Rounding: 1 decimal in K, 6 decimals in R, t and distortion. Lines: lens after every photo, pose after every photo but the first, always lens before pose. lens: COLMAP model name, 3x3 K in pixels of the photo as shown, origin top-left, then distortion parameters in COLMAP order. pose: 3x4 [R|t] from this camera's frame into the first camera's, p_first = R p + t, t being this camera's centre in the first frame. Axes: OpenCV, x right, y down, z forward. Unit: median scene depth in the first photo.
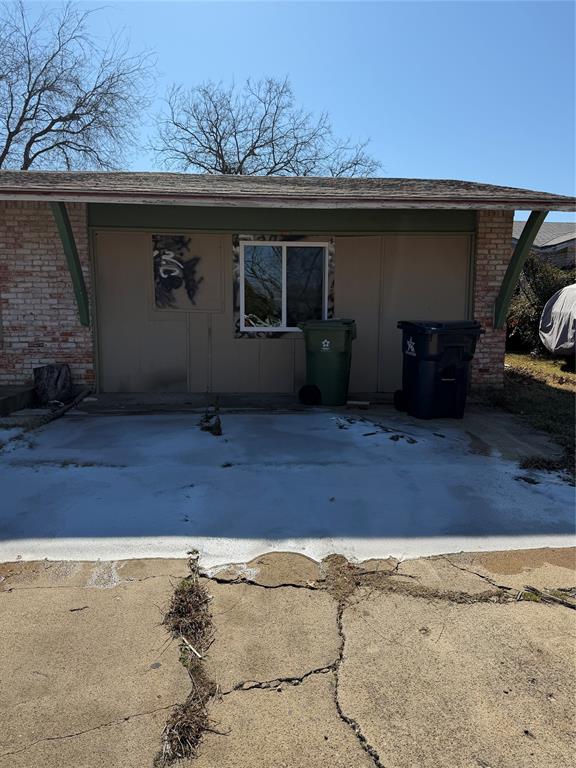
lens RADIAL K [[544.6, 0, 288.0], [0, 544.6, 384.0], [0, 0, 1]] dist [0.126990, -0.252454]
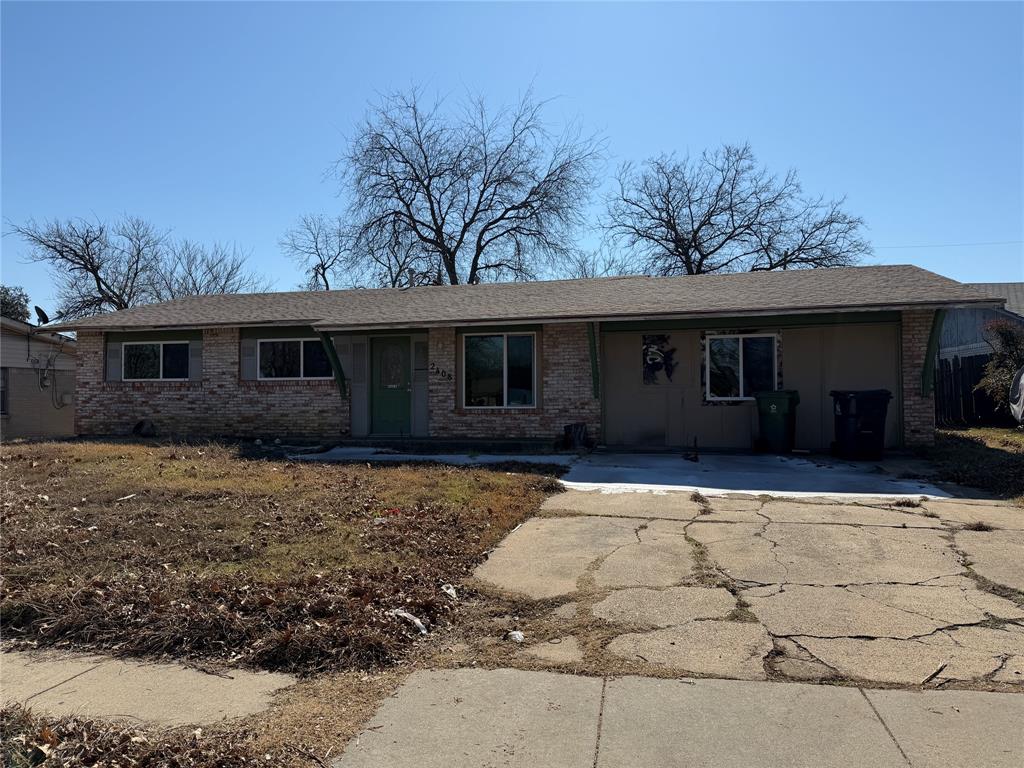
lens RADIAL K [[726.1, 0, 490.6], [0, 726.1, 386.2], [0, 0, 1]] dist [0.126990, -0.252454]
pose [[0.940165, -0.016669, -0.340310, 0.026264], [-0.031142, 0.990418, -0.134546, 0.122660], [0.339292, 0.137093, 0.930638, -0.830458]]
